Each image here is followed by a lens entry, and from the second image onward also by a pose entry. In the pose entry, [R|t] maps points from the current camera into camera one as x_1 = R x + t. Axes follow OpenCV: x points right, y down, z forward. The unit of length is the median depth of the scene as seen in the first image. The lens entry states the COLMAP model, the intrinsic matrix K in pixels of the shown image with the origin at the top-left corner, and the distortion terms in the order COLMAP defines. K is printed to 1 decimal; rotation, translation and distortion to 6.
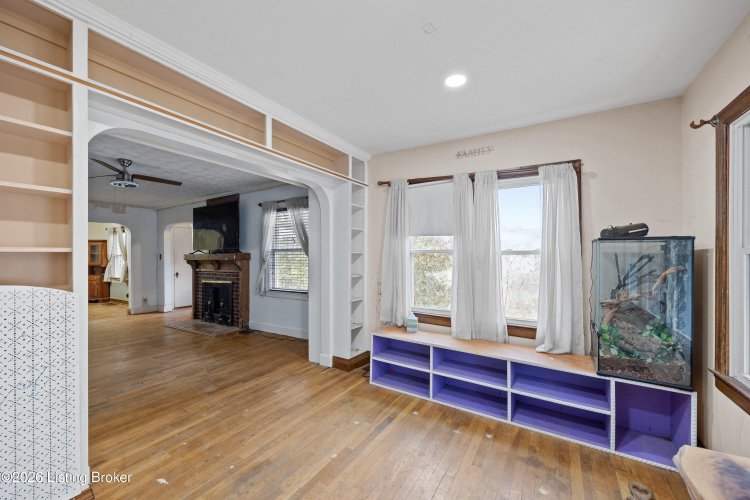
lens RADIAL K [[294.5, 0, 372.6], [0, 294.5, 254.3], [0, 0, 1]] dist [-0.004875, -0.000096]
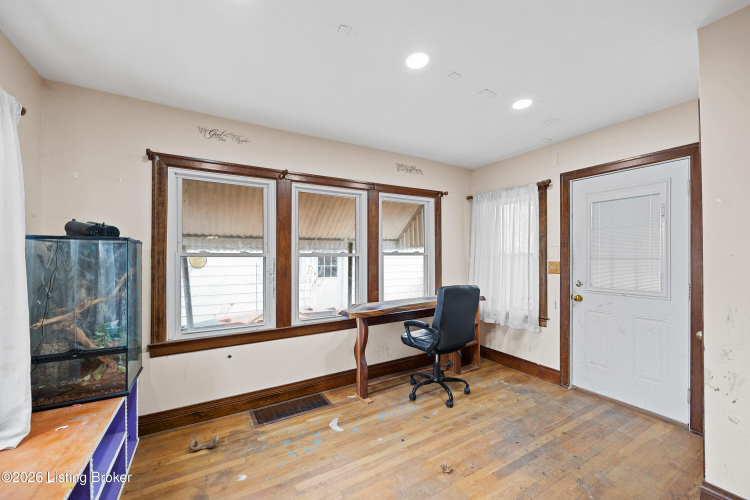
lens RADIAL K [[294.5, 0, 374.3], [0, 294.5, 257.8], [0, 0, 1]] dist [-0.004875, -0.000096]
pose [[-0.886879, 0.006832, 0.461951, -0.084117], [0.004418, 0.999970, -0.006307, 0.004738], [-0.461981, -0.003552, -0.886883, 0.430374]]
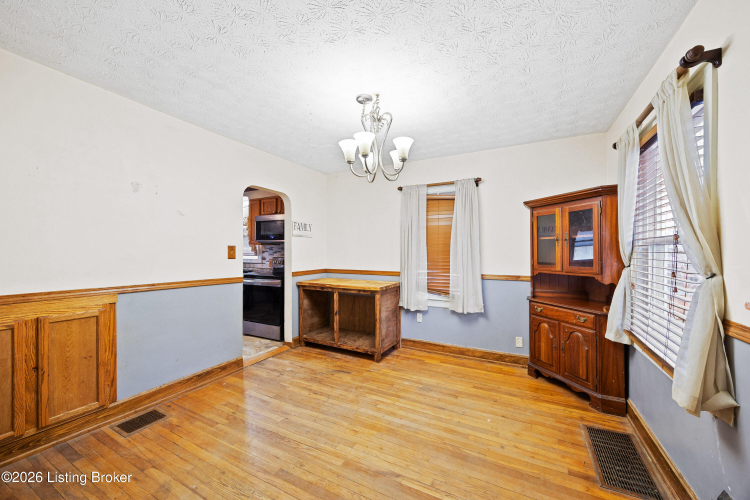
lens RADIAL K [[294.5, 0, 376.2], [0, 294.5, 250.2], [0, 0, 1]] dist [-0.004875, -0.000096]
pose [[0.084039, 0.001751, -0.996461, -0.856687], [-0.002162, 0.999996, 0.001575, 0.012971], [0.996460, 0.002022, 0.084043, 0.987153]]
